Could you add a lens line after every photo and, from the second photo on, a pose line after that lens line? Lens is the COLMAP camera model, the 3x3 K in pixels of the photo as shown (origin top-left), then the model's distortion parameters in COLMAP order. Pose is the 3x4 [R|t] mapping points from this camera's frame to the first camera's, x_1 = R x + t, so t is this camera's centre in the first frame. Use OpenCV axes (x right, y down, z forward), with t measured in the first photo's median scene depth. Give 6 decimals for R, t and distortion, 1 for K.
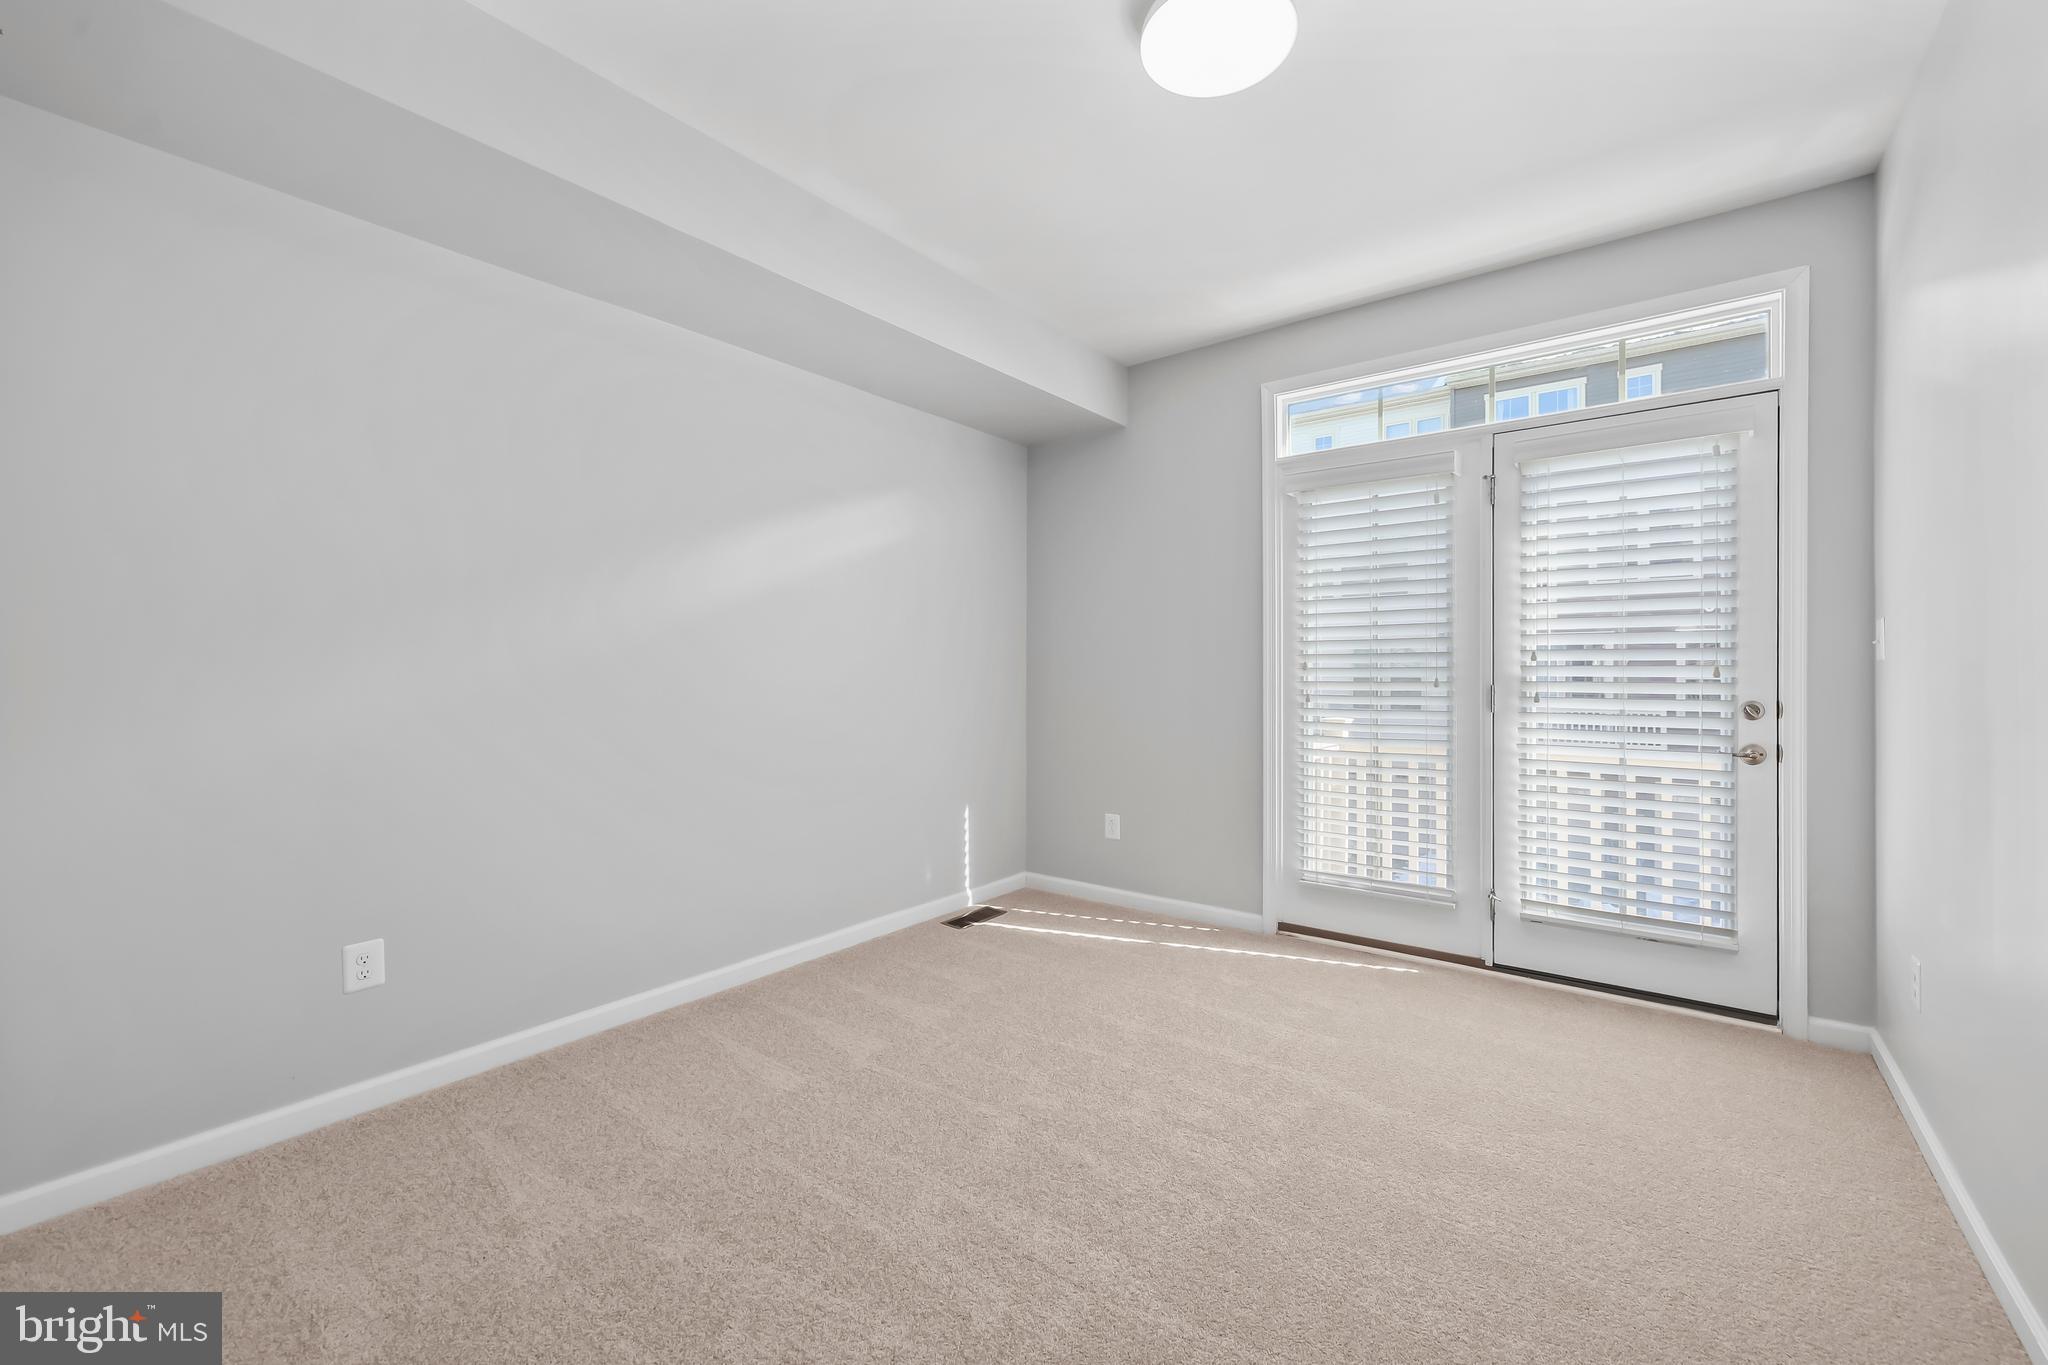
lens RADIAL K [[836.6, 0, 1027.2], [0, 836.6, 681.1], [0, 0, 1]] dist [0.000152, 0.000631]
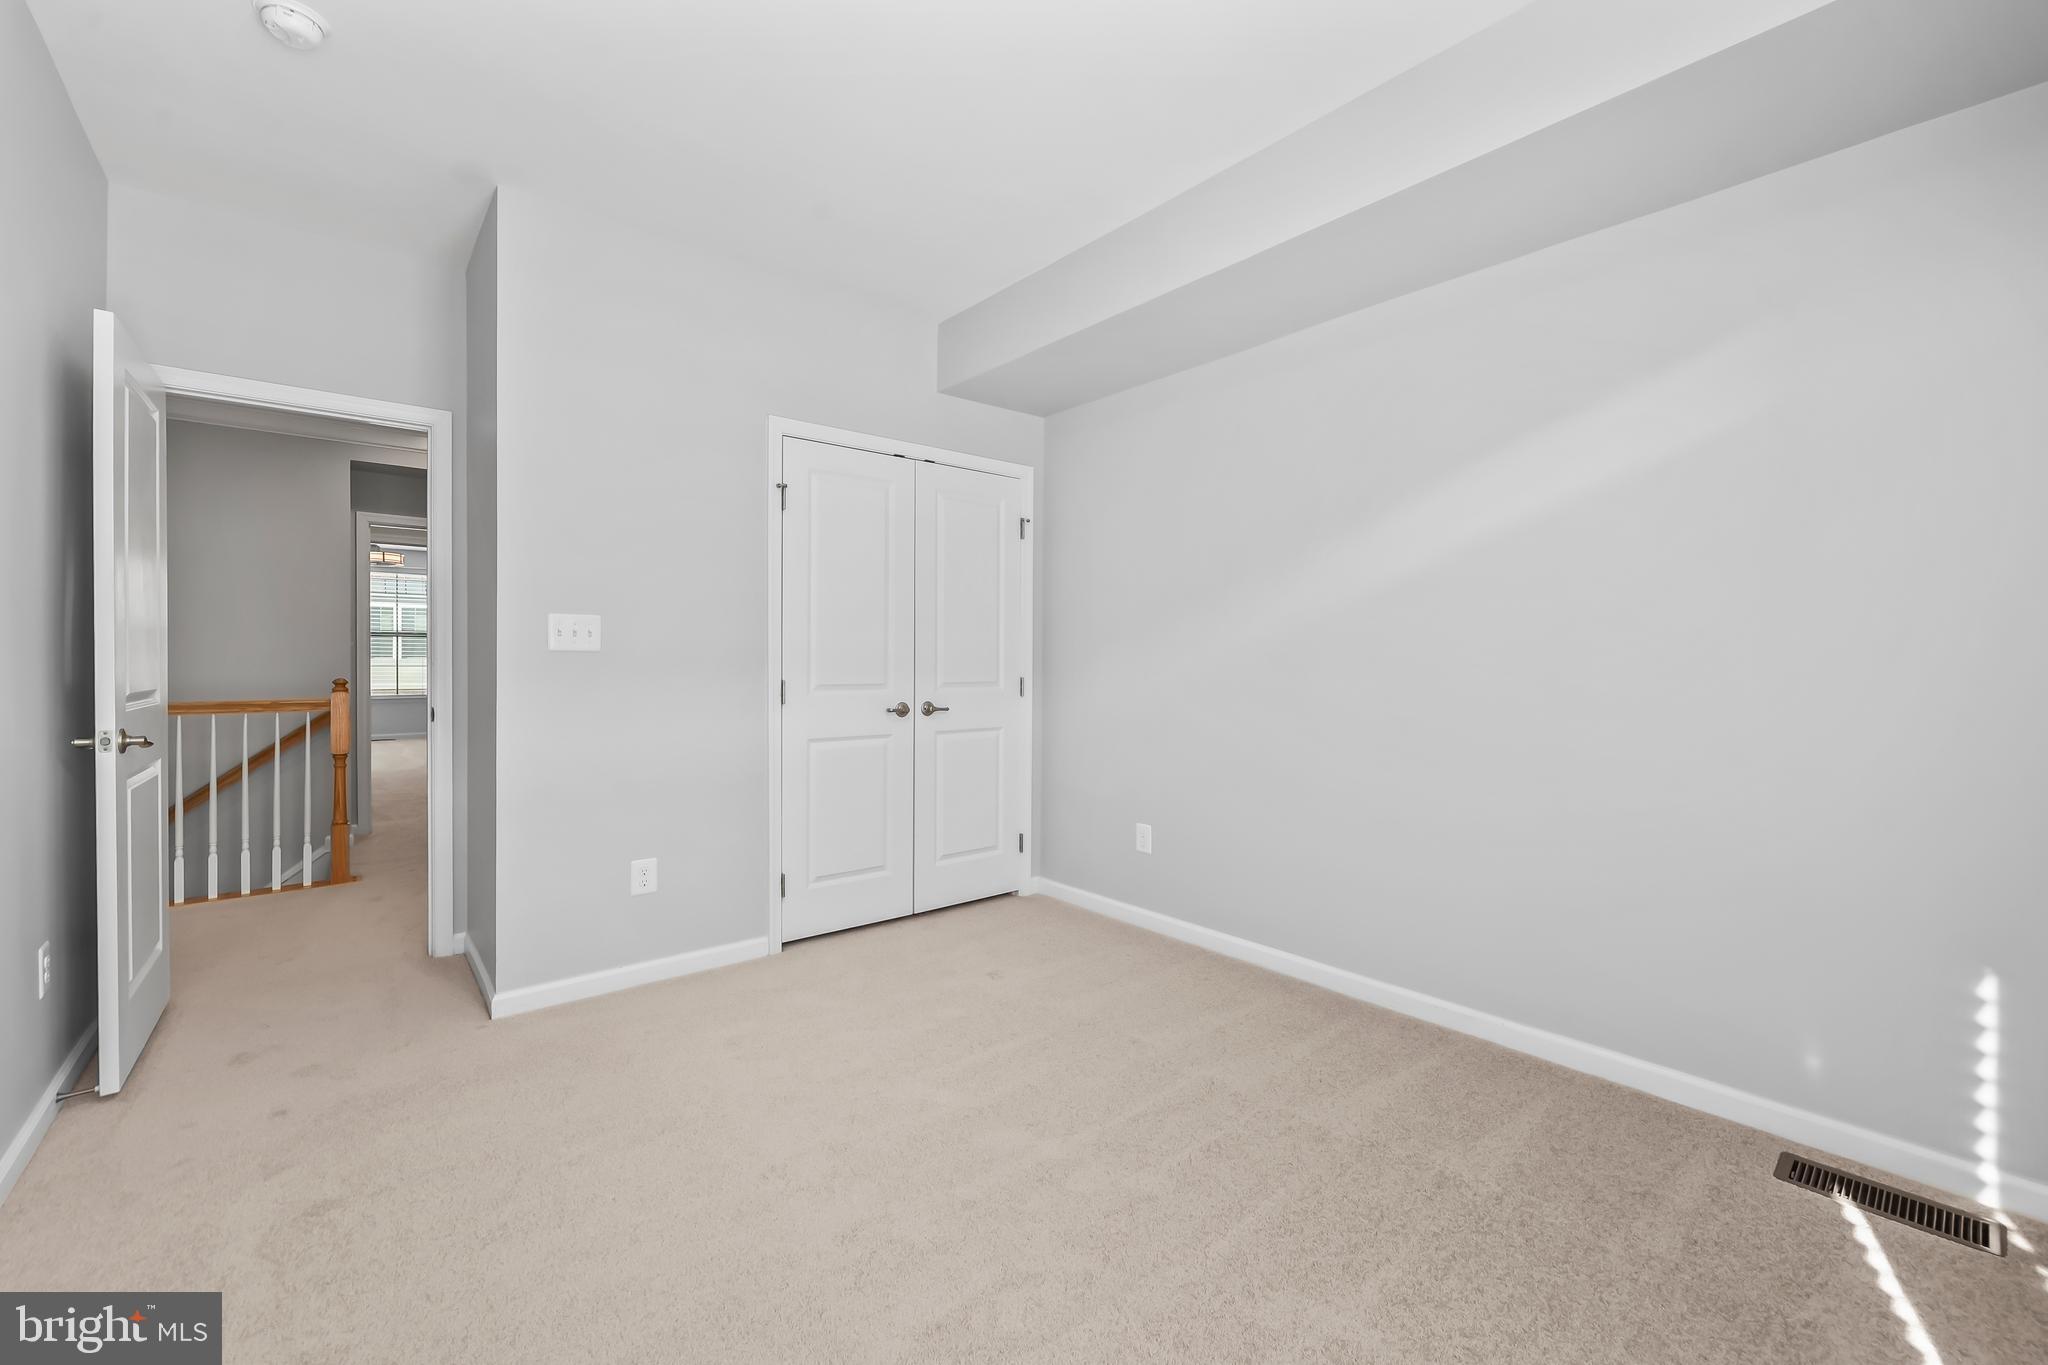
lens RADIAL K [[836.6, 0, 1019.7], [0, 836.6, 669.3], [0, 0, 1]] dist [0.000152, 0.000631]
pose [[-0.228243, 0.013054, -0.973517, 0.494960], [-0.010055, 0.999825, 0.015764, -0.009105], [0.973552, 0.013386, -0.228072, 0.654622]]
